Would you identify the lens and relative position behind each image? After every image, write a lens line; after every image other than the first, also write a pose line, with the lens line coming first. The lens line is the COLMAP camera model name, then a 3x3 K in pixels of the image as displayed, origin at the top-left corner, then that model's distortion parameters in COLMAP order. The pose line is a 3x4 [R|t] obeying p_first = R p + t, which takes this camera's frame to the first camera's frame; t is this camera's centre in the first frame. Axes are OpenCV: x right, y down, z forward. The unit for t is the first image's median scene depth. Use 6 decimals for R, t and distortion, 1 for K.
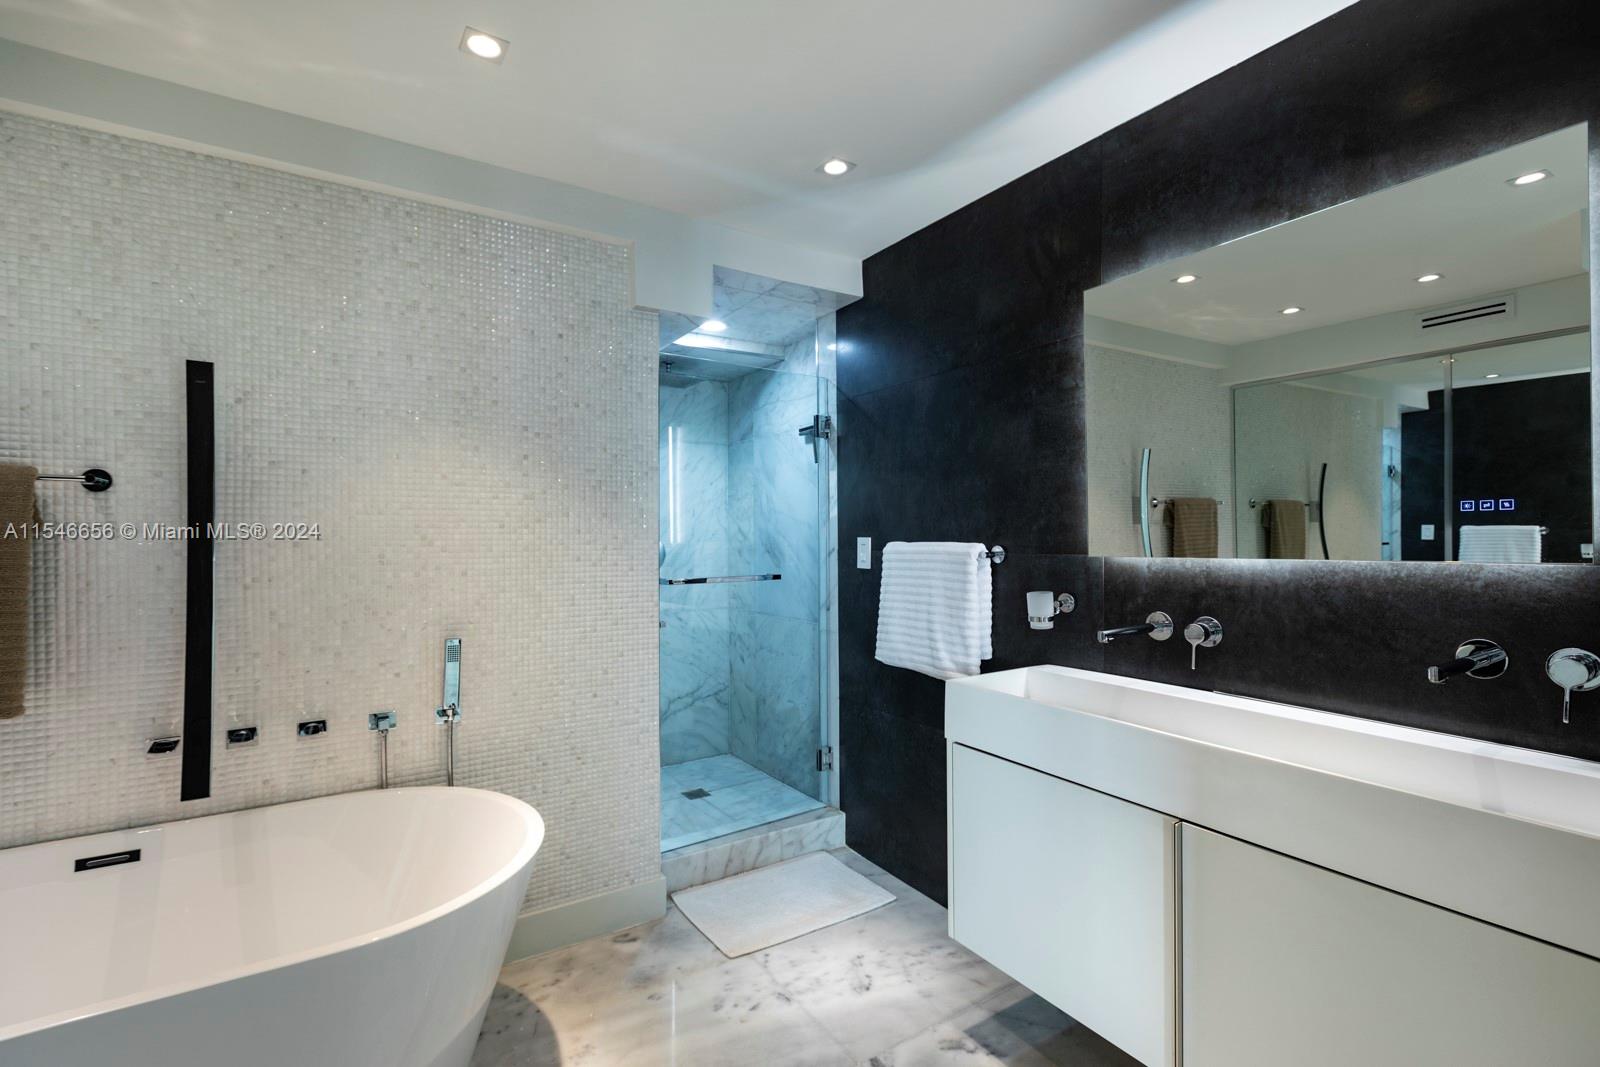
lens RADIAL K [[689.0, 0, 794.5], [0, 689.0, 537.6], [0, 0, 1]] dist [0.002067, -0.000253]
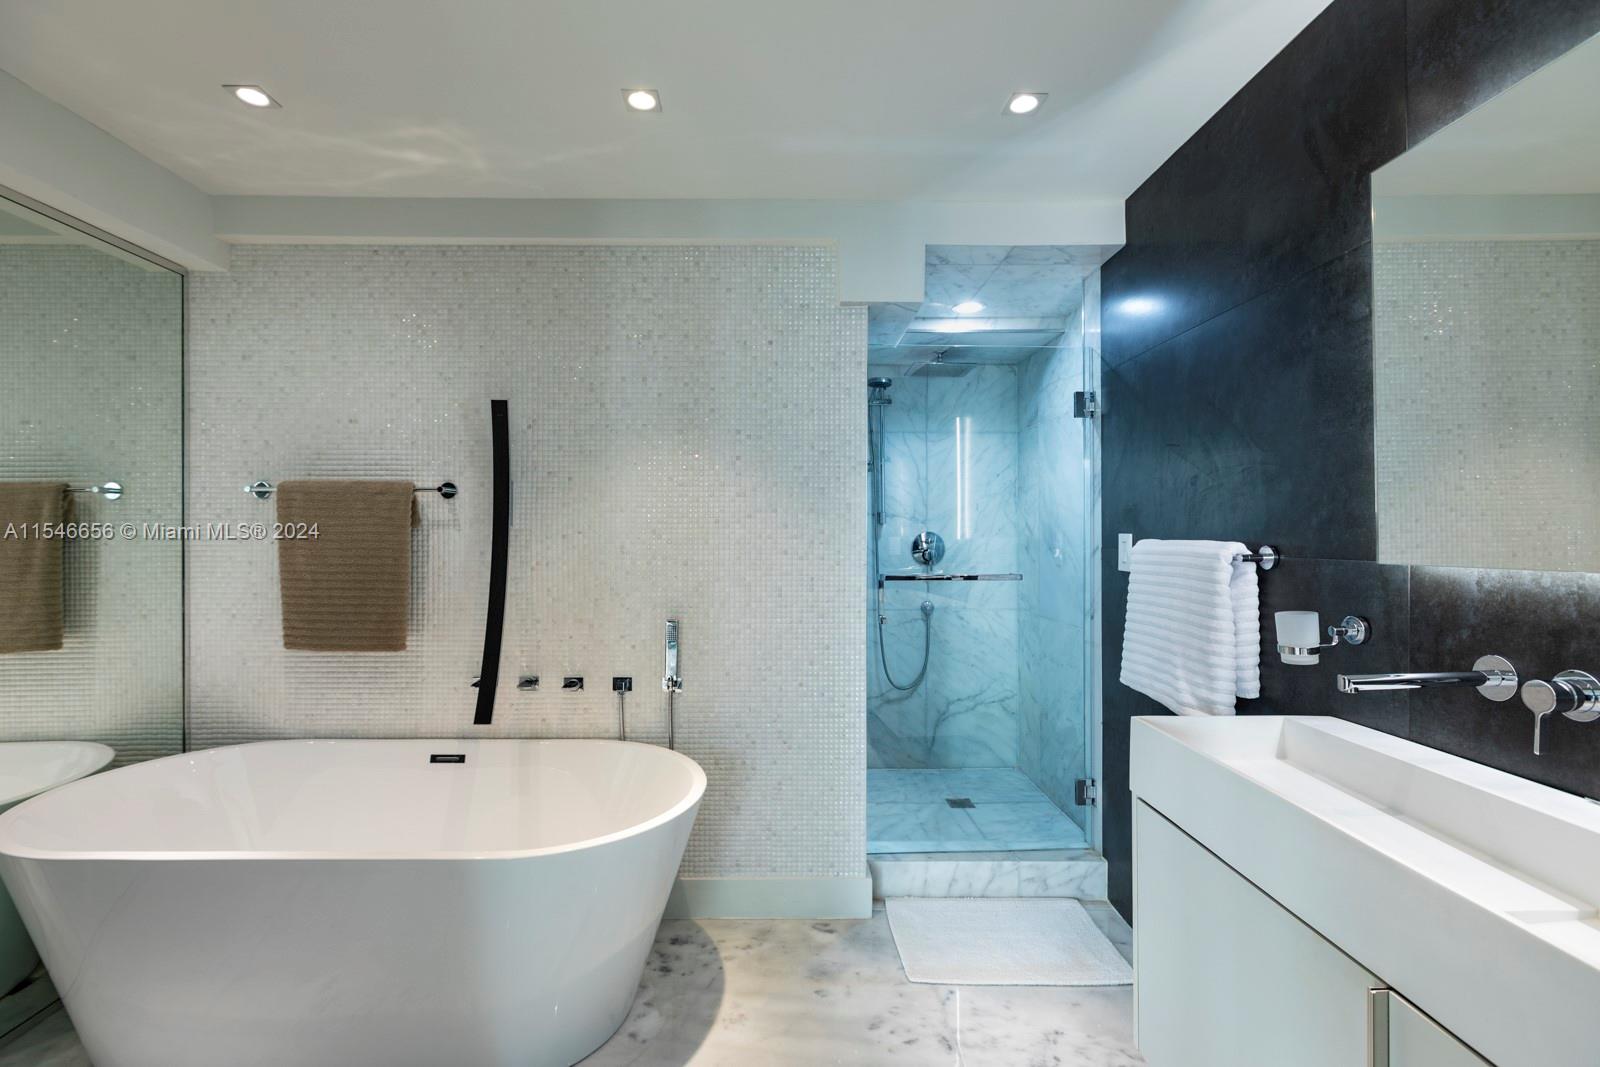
lens RADIAL K [[697.0, 0, 837.0], [0, 697.0, 530.3], [0, 0, 1]] dist [0.000742, -0.000422]
pose [[0.856705, 0.003180, -0.515797, 0.302167], [-0.004771, 0.999987, -0.001758, -0.001387], [0.515784, 0.003967, 0.856709, 0.131295]]
